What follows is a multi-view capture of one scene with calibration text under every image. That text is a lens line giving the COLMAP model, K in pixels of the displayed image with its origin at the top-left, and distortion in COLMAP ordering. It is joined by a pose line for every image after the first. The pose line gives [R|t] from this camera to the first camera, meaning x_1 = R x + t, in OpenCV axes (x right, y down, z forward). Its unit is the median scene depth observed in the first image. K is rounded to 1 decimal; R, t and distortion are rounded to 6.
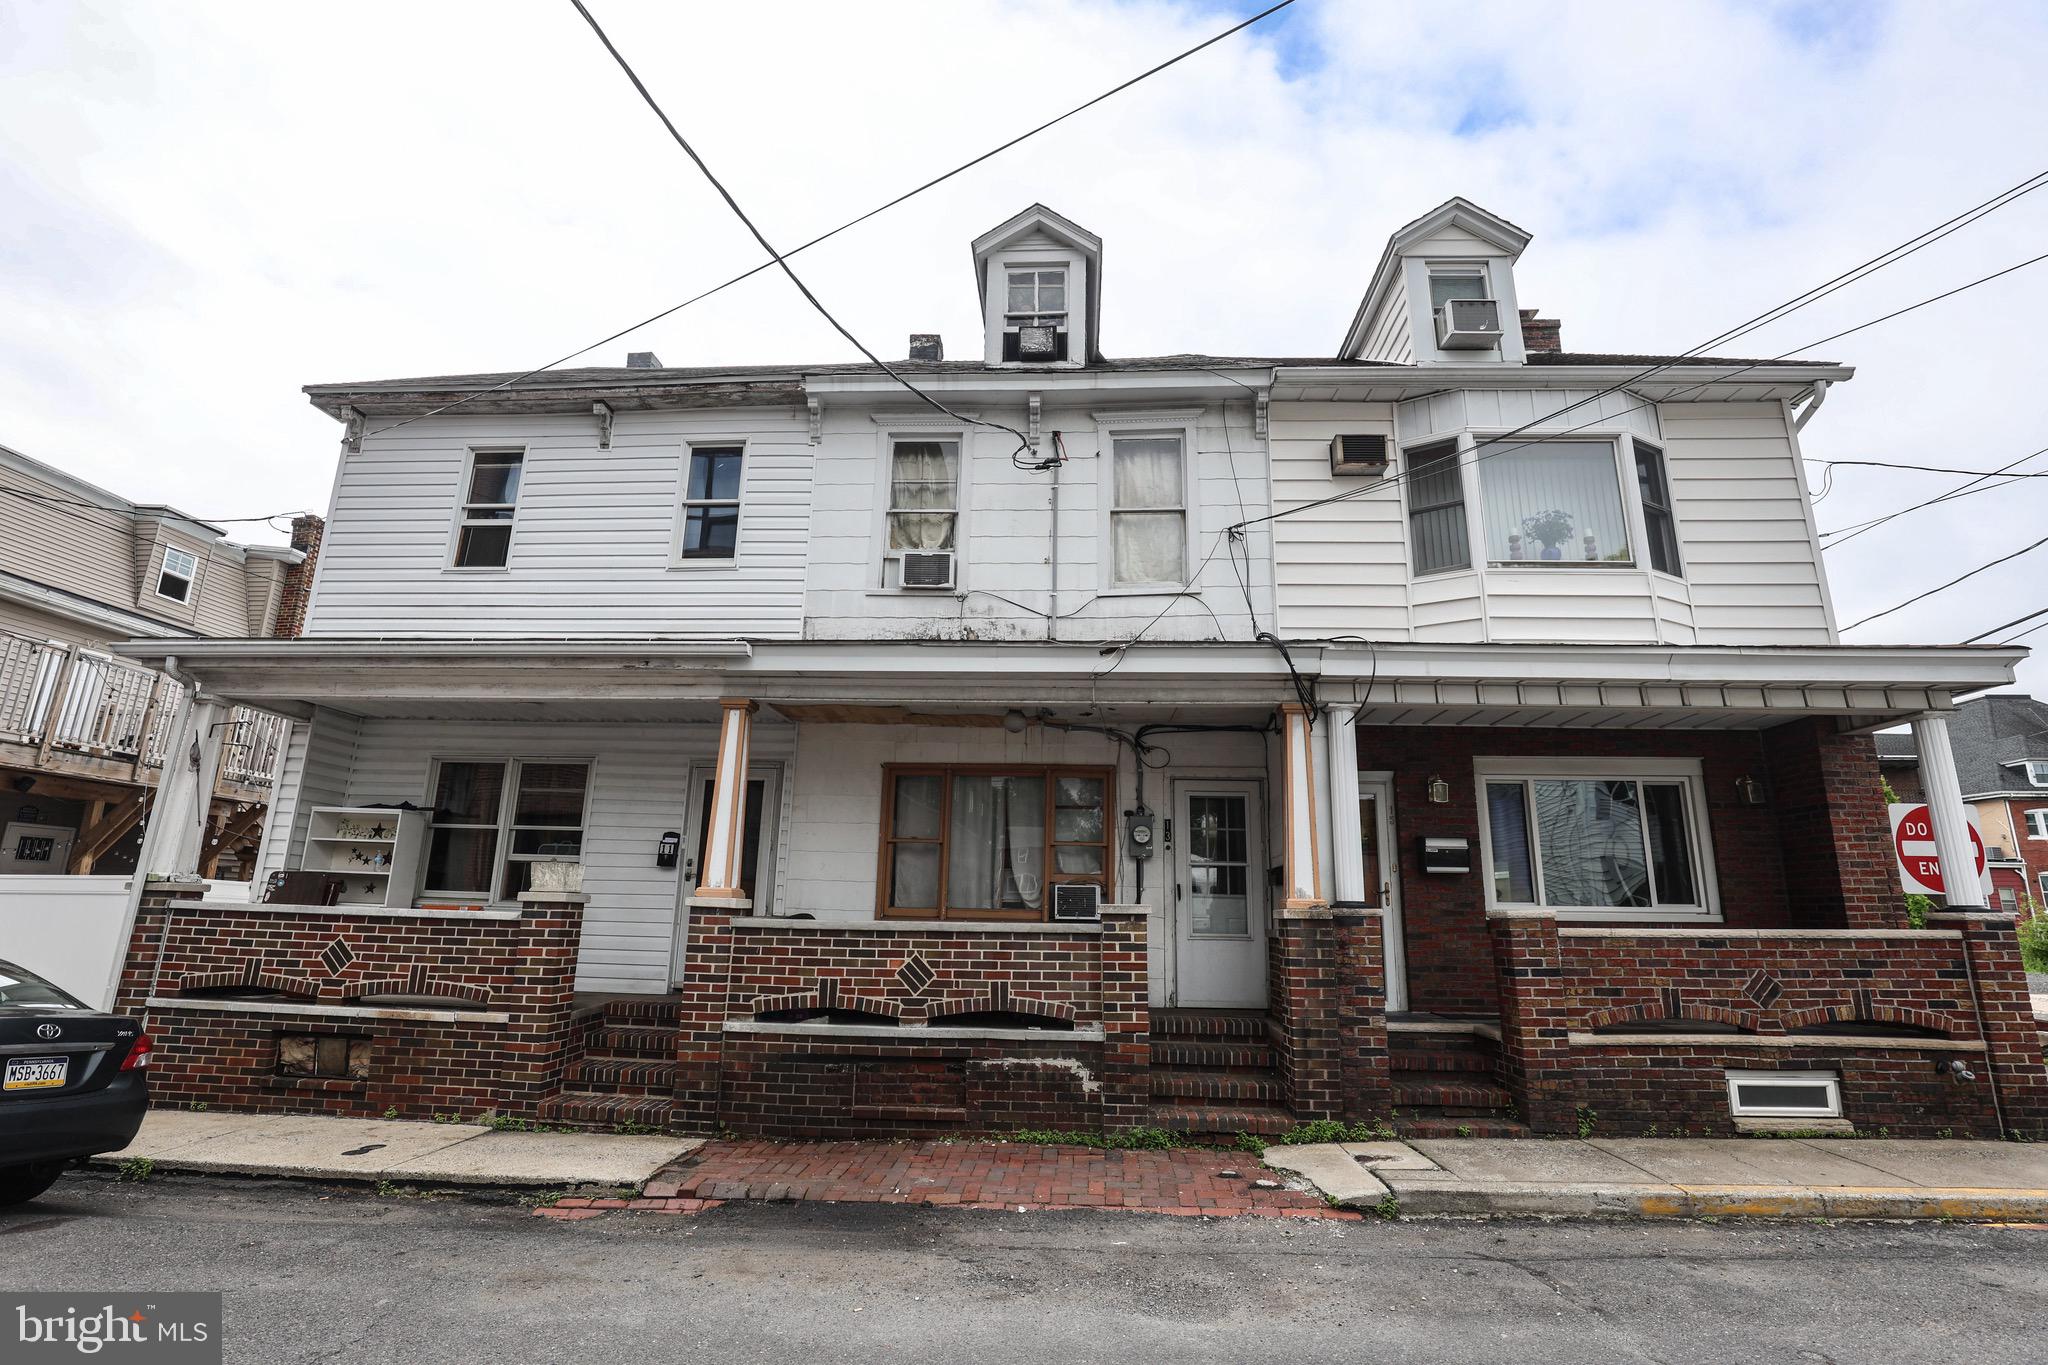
lens RADIAL K [[936.4, 0, 1027.1], [0, 936.4, 685.5], [0, 0, 1]] dist [-0.028710, 0.001926]
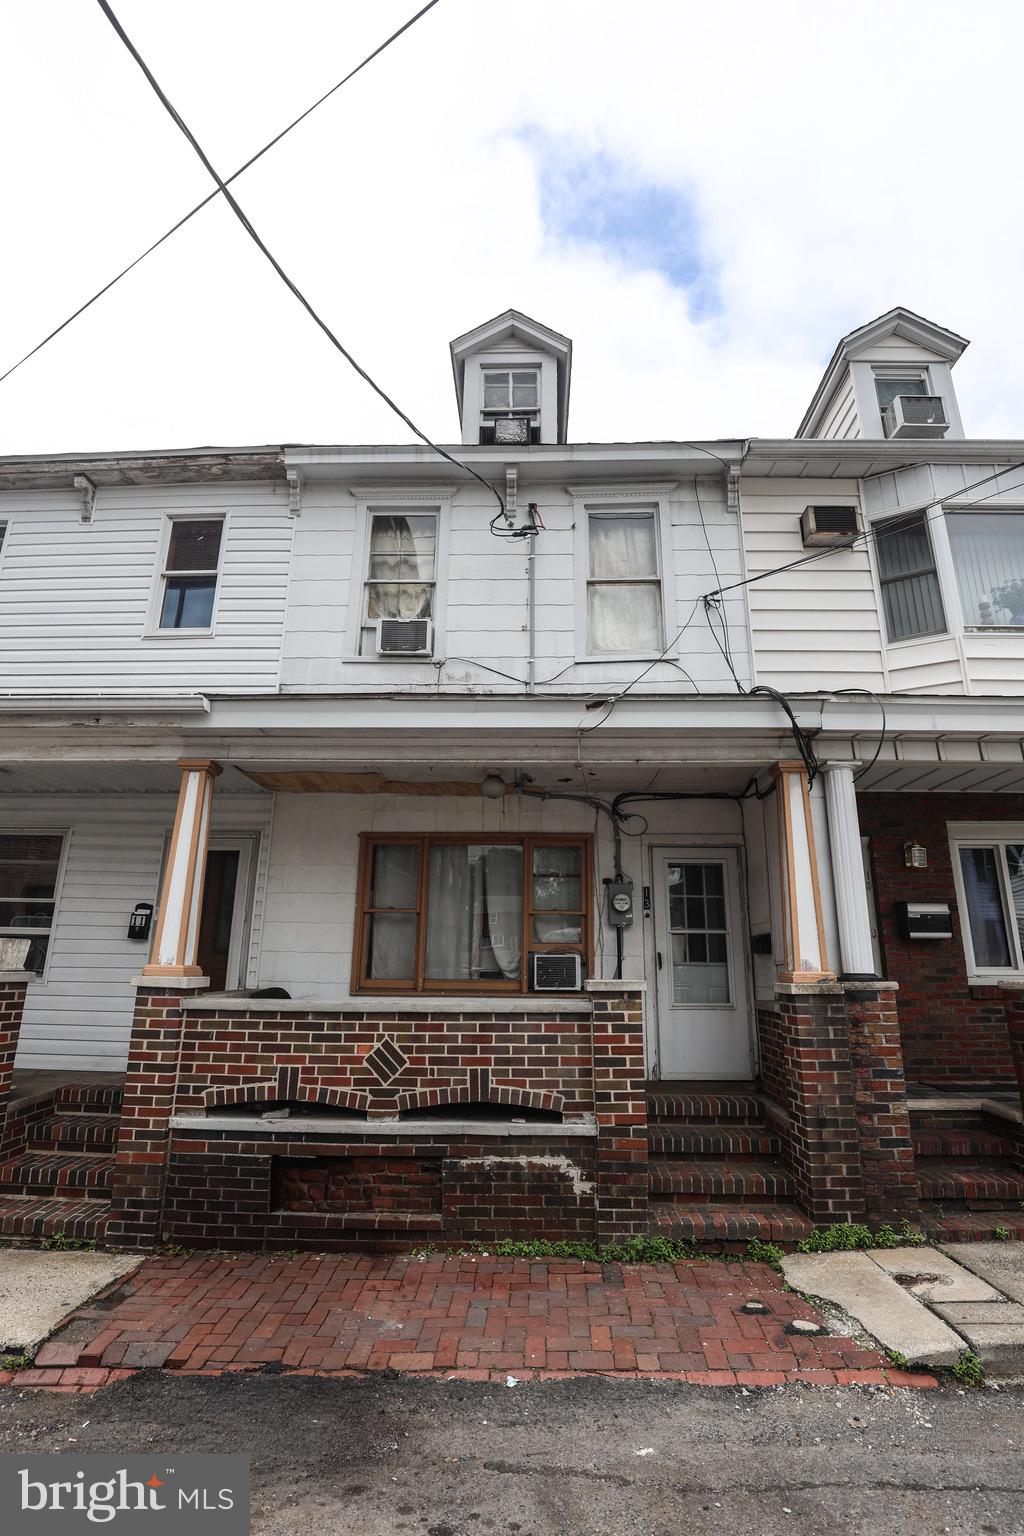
lens RADIAL K [[702.3, 0, 514.7], [0, 702.3, 765.2], [0, 0, 1]] dist [-0.028710, 0.001926]
pose [[0.999557, -0.002701, 0.029649, -0.012494], [0.003692, 0.999434, -0.033438, 0.040366], [-0.029542, 0.033533, 0.999001, 0.269573]]
